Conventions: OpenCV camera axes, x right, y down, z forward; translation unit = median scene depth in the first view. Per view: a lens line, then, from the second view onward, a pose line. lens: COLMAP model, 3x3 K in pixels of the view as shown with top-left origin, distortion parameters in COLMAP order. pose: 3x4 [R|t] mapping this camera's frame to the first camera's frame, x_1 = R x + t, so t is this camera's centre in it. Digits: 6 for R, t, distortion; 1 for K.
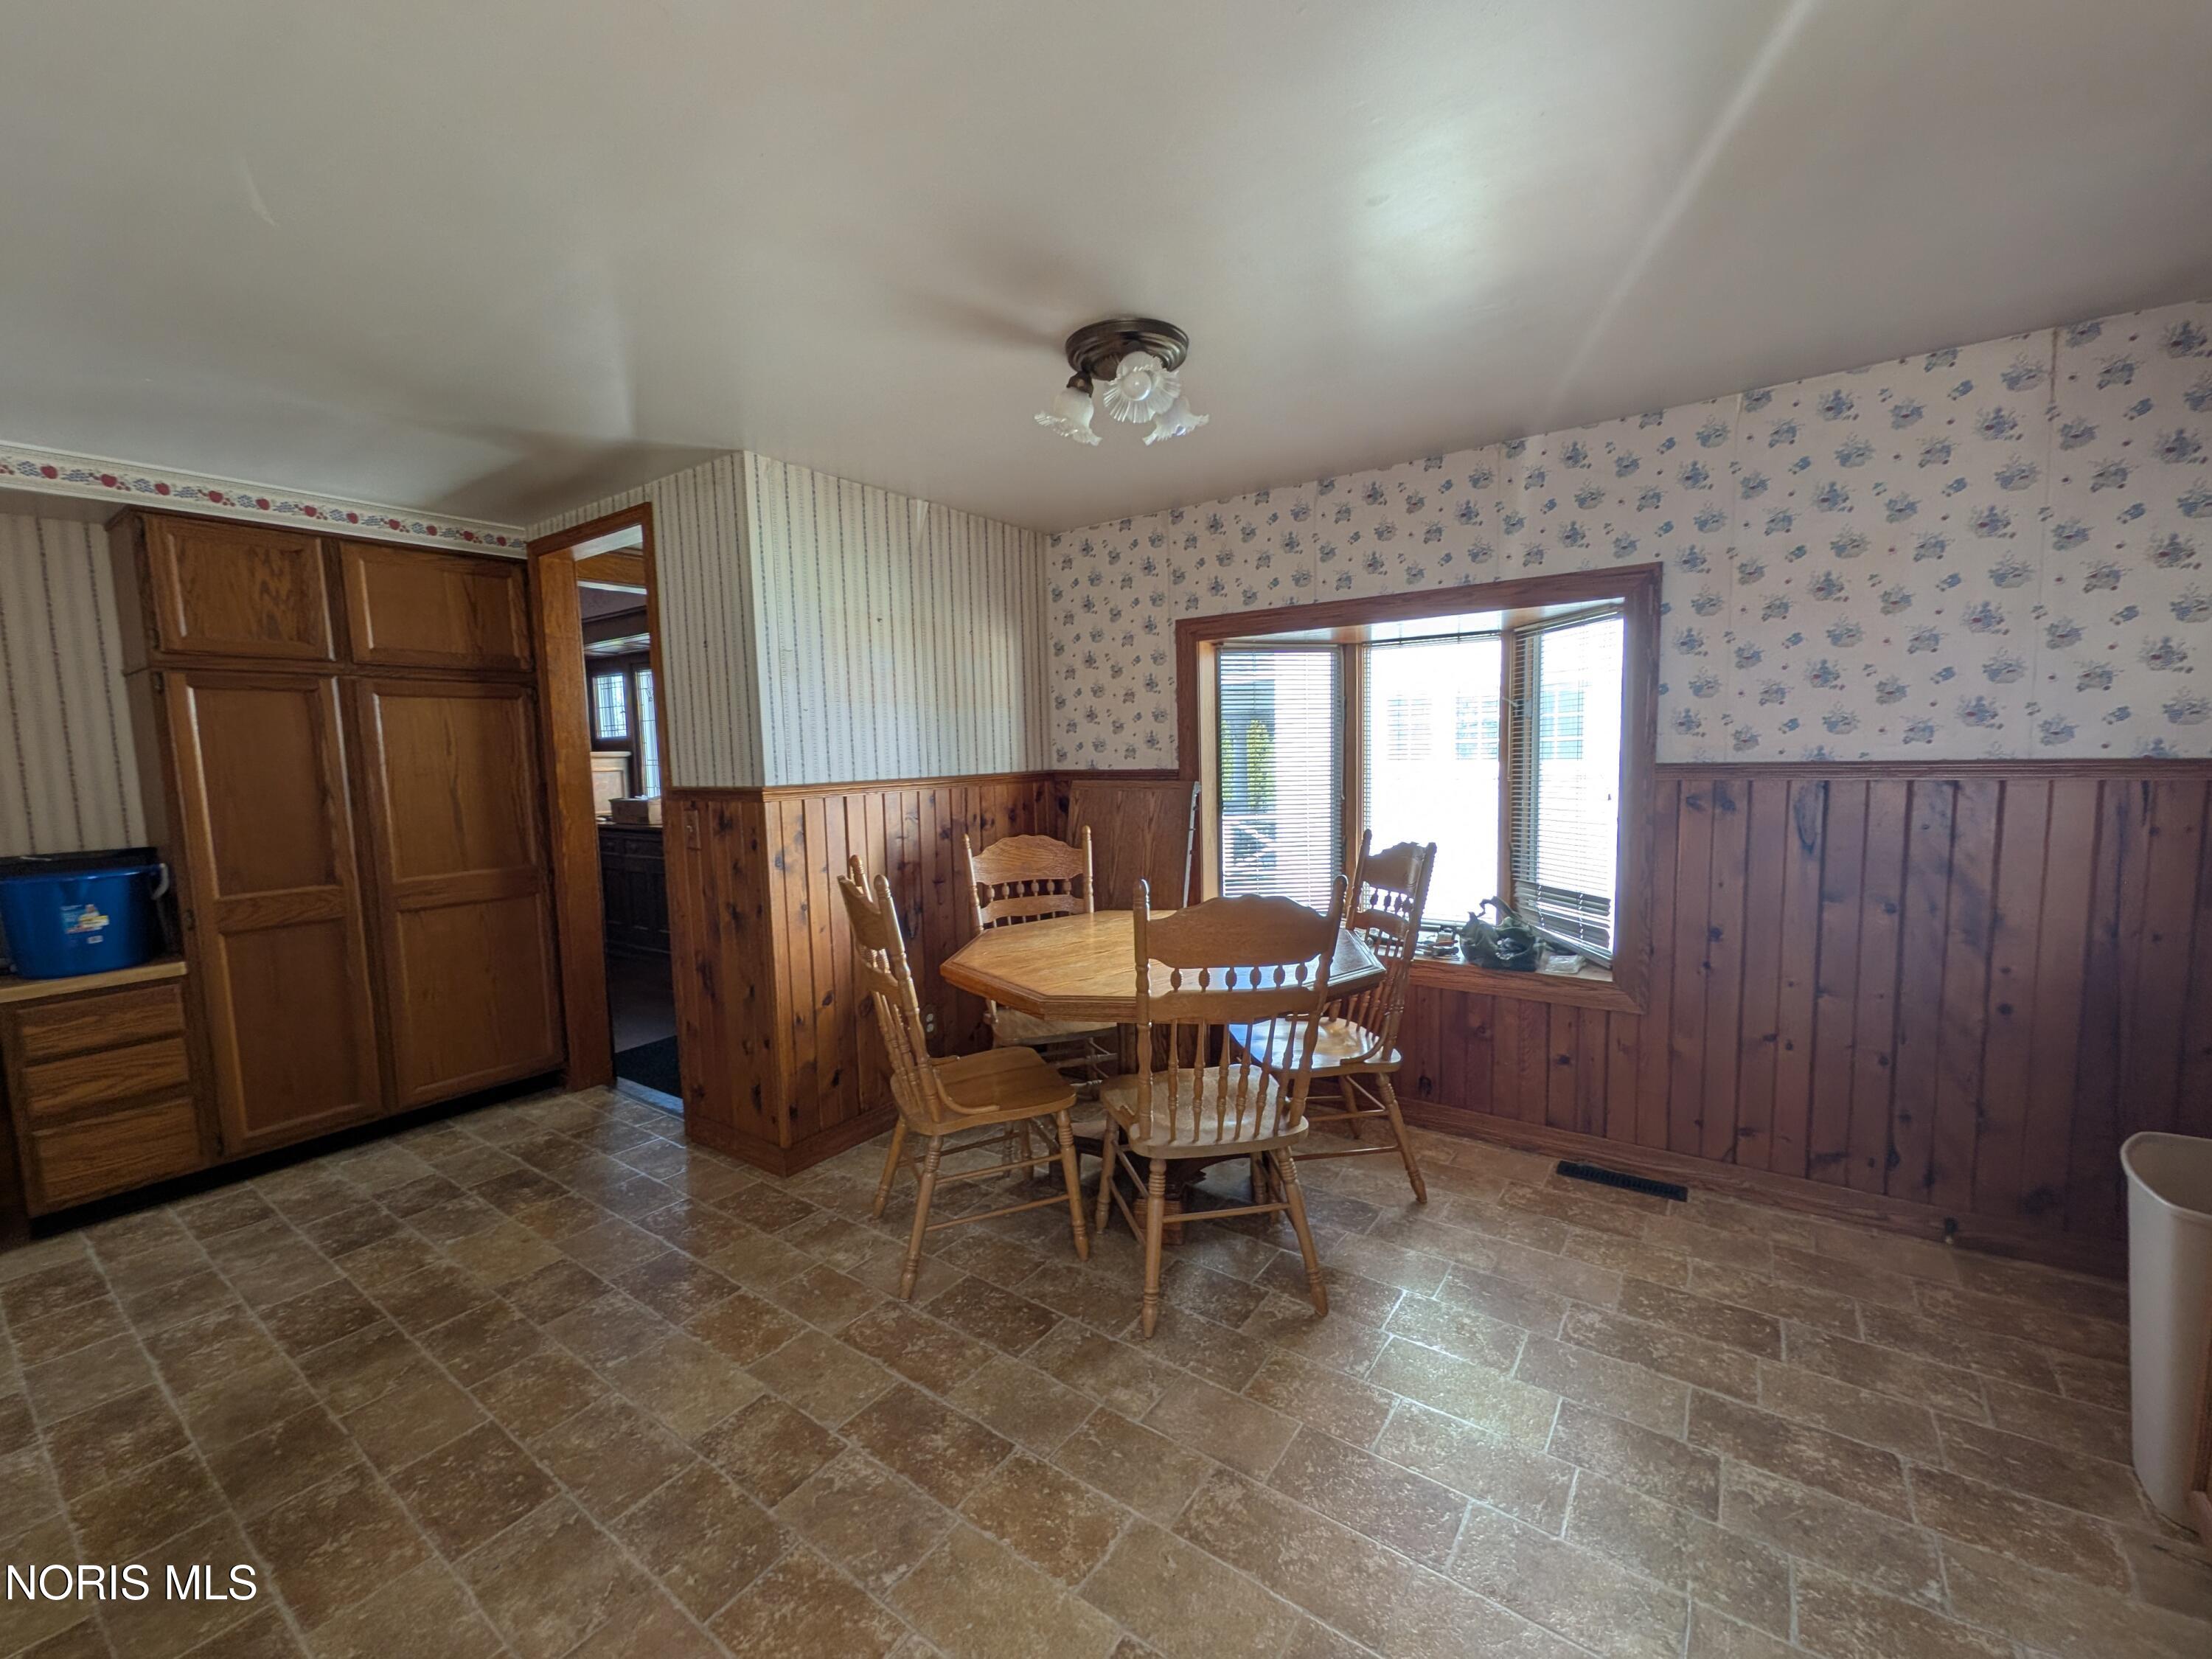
lens RADIAL K [[900.1, 0, 1098.3], [0, 900.1, 824.4], [0, 0, 1]] dist [0.000395, 0.000746]
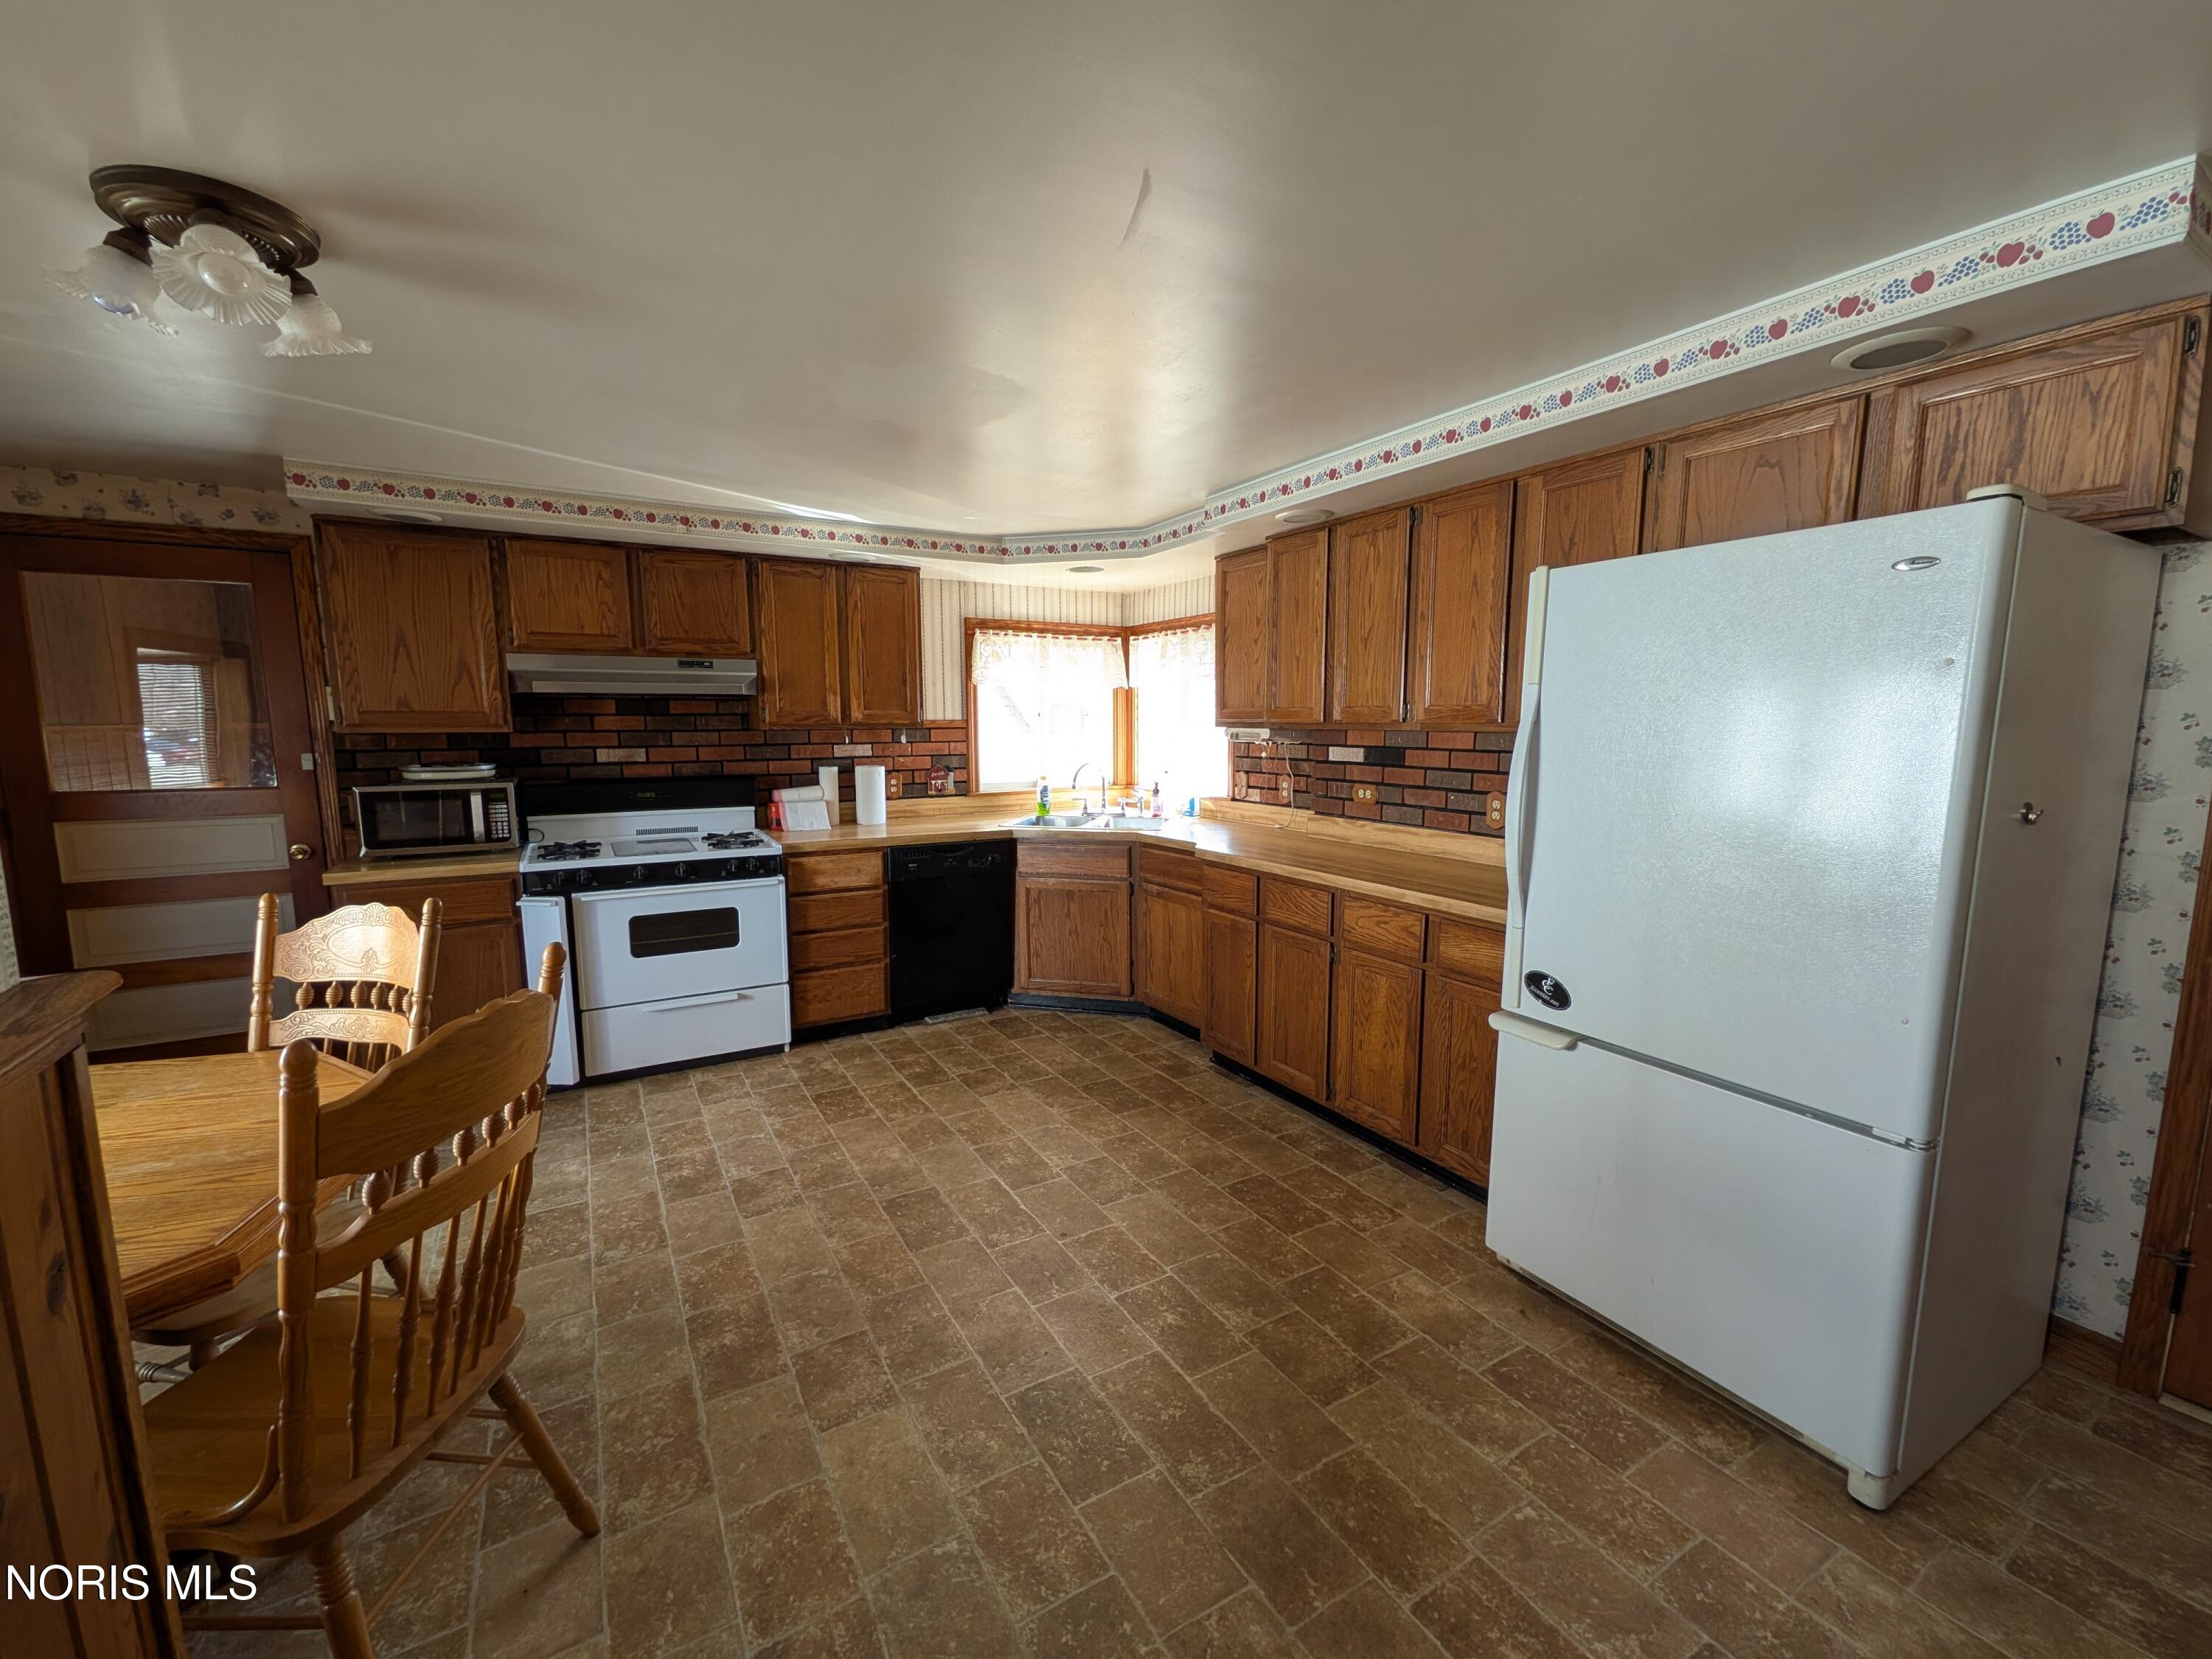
lens RADIAL K [[900.1, 0, 1099.1], [0, 900.1, 820.3], [0, 0, 1]] dist [0.000395, 0.000746]
pose [[-0.912457, -0.016441, 0.408843, -0.731488], [0.063177, 0.981549, 0.180471, -0.110952], [-0.404267, 0.190501, -0.894582, 1.157321]]
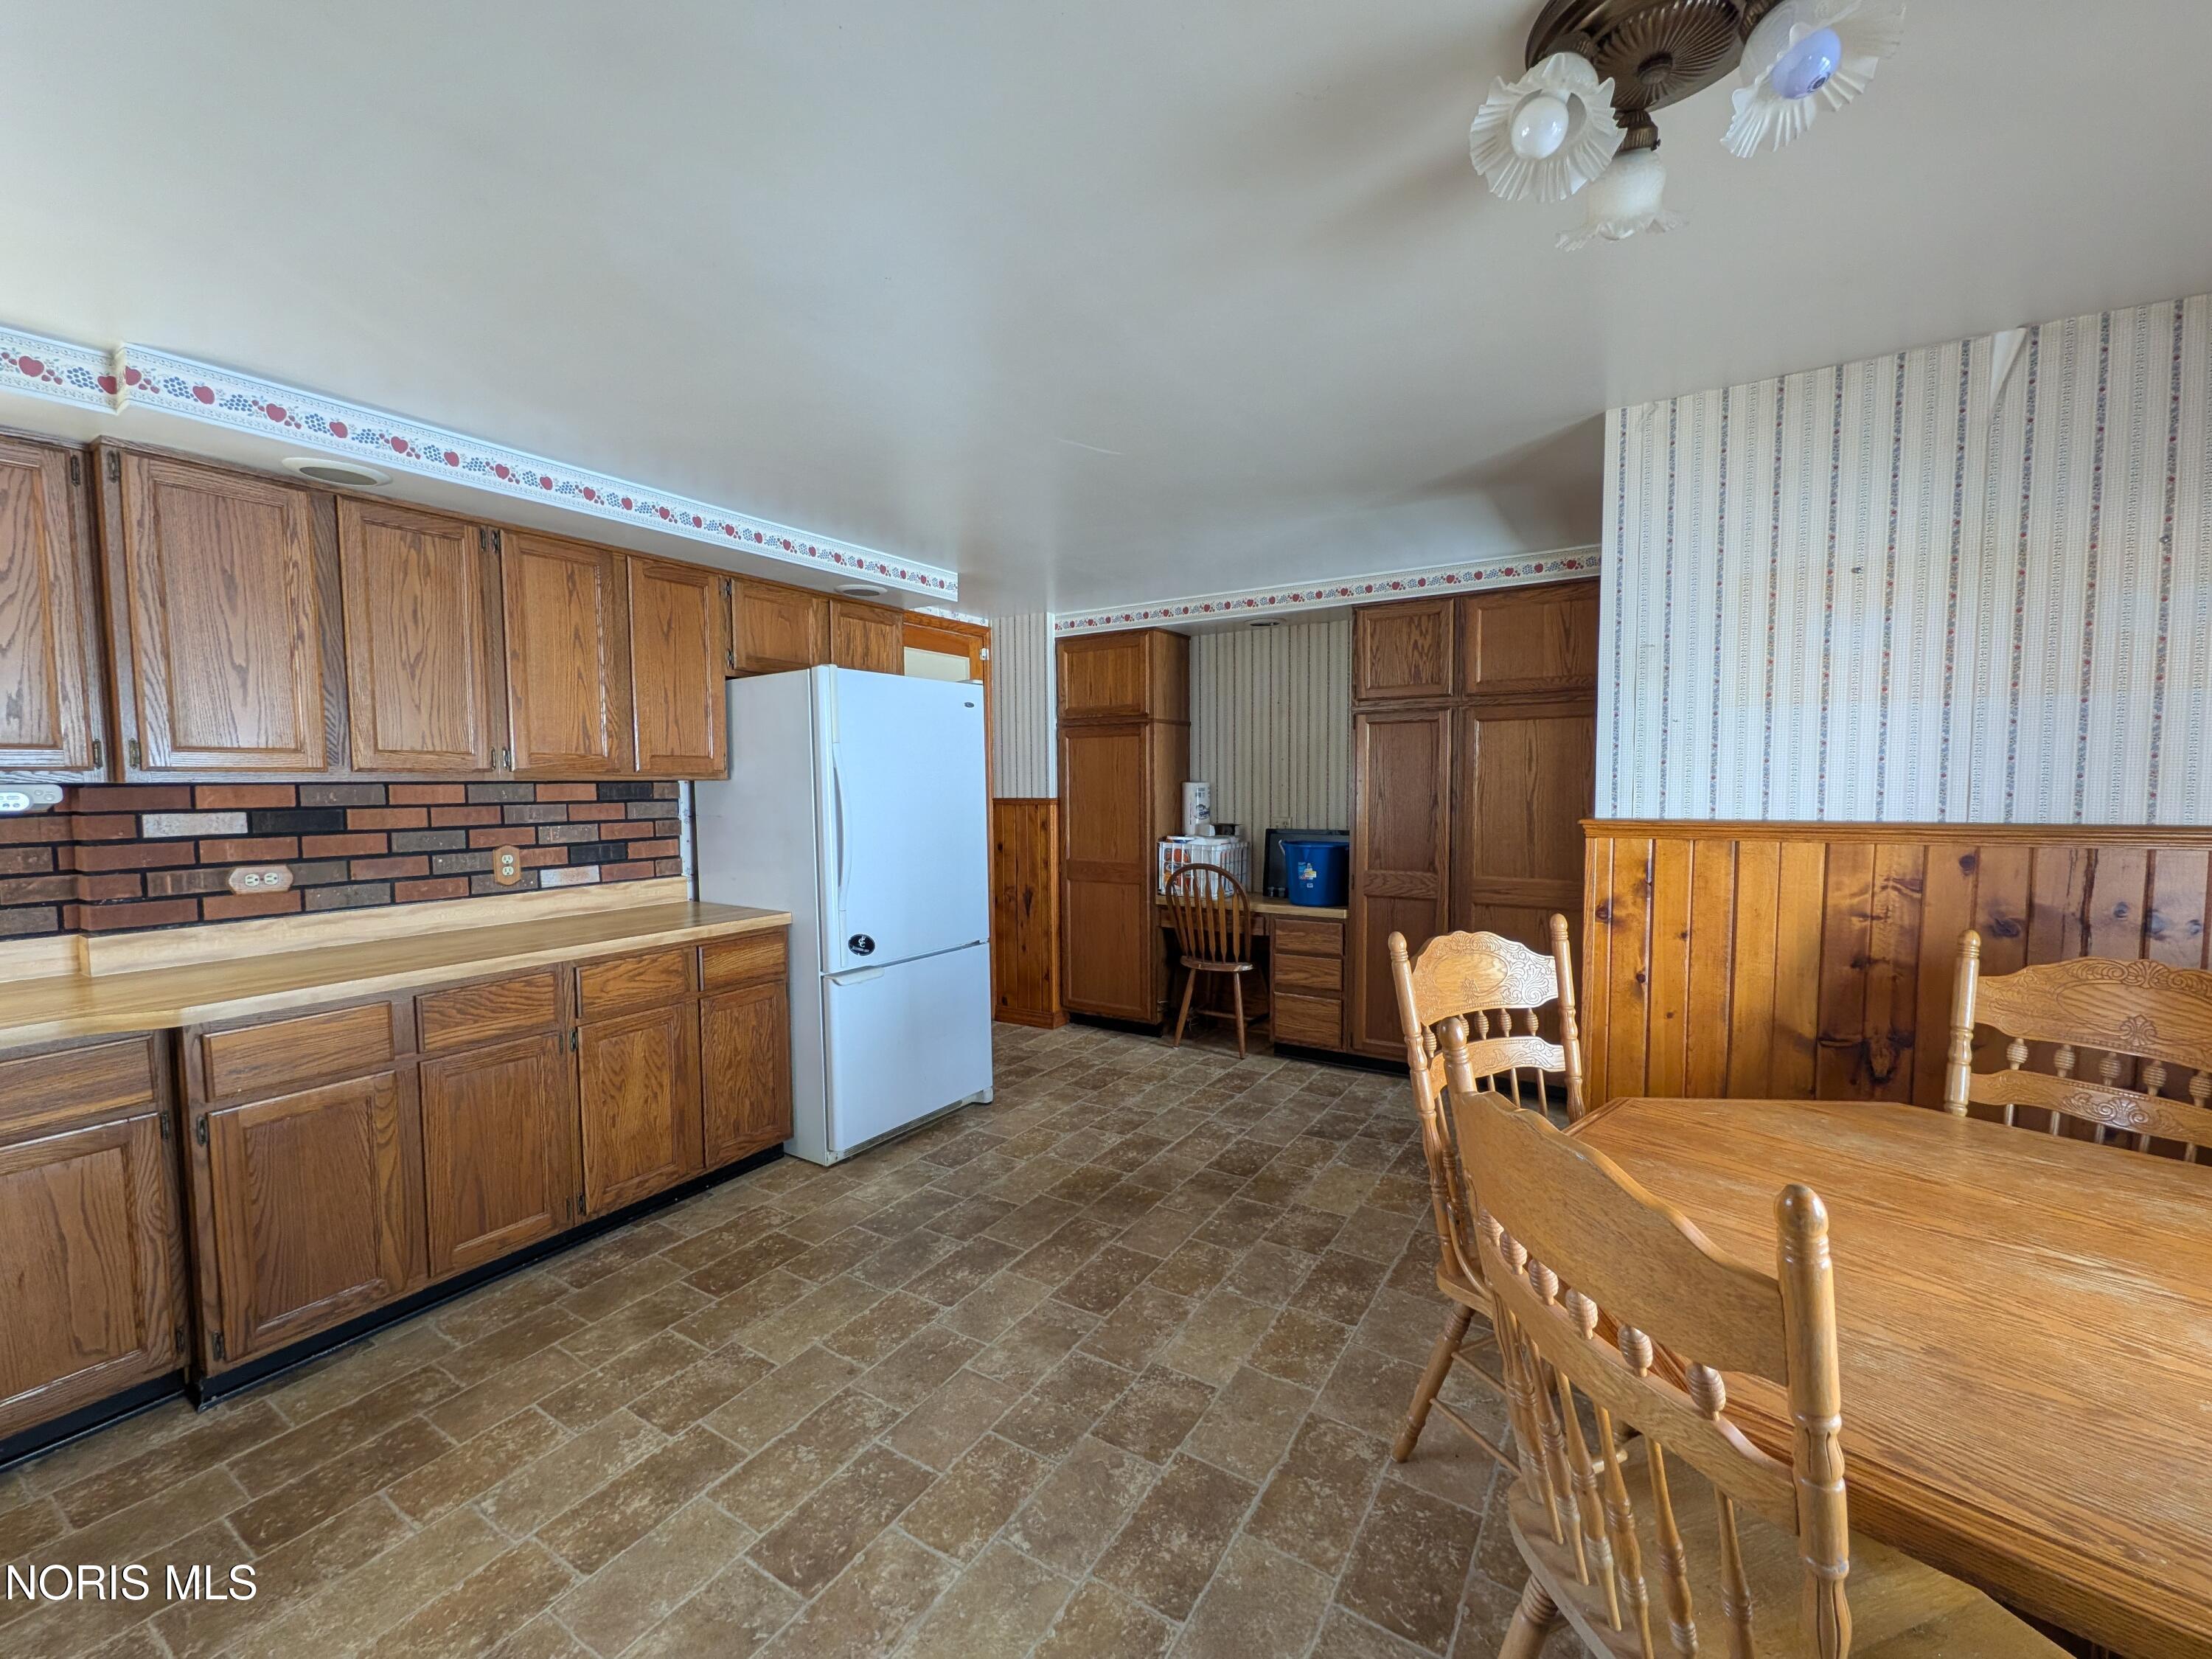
lens RADIAL K [[900.1, 0, 1114.2], [0, 900.1, 825.0], [0, 0, 1]] dist [0.000395, 0.000746]
pose [[0.063099, 0.075227, -0.995168, 0.449026], [-0.077729, 0.994497, 0.070248, -0.064275], [0.994976, 0.072921, 0.068599, 0.547285]]
